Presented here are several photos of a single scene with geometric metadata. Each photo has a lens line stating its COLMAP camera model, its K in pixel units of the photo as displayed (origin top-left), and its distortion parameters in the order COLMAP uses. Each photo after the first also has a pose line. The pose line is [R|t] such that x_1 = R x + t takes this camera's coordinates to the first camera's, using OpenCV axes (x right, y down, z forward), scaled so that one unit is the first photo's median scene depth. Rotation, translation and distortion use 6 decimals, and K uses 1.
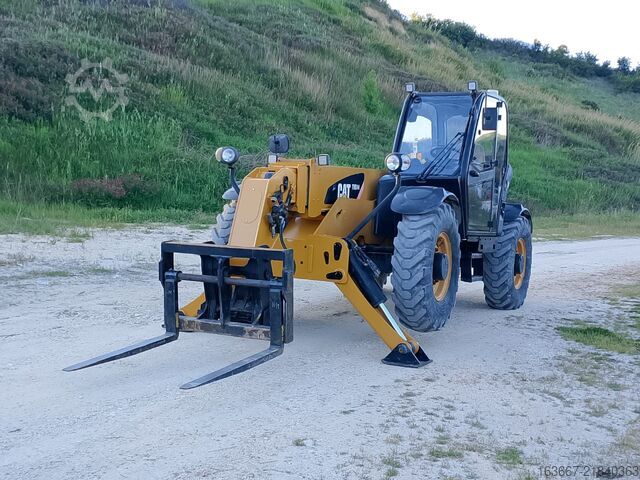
lens RADIAL K [[855.8, 0, 331.4], [0, 855.8, 240.9], [0, 0, 1]] dist [0.089246, -0.101482]
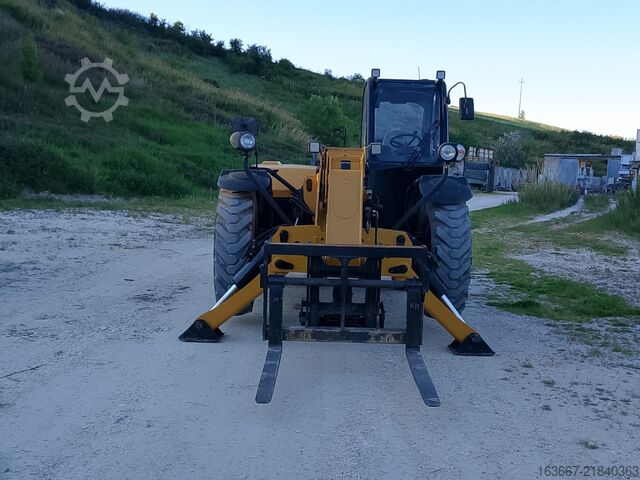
lens RADIAL K [[855.8, 0, 331.4], [0, 855.8, 240.9], [0, 0, 1]] dist [0.089246, -0.101482]
pose [[0.875630, -0.042661, 0.481094, -0.171664], [0.027799, 0.998892, 0.037981, -0.009953], [-0.482181, -0.019883, 0.875846, 0.063373]]
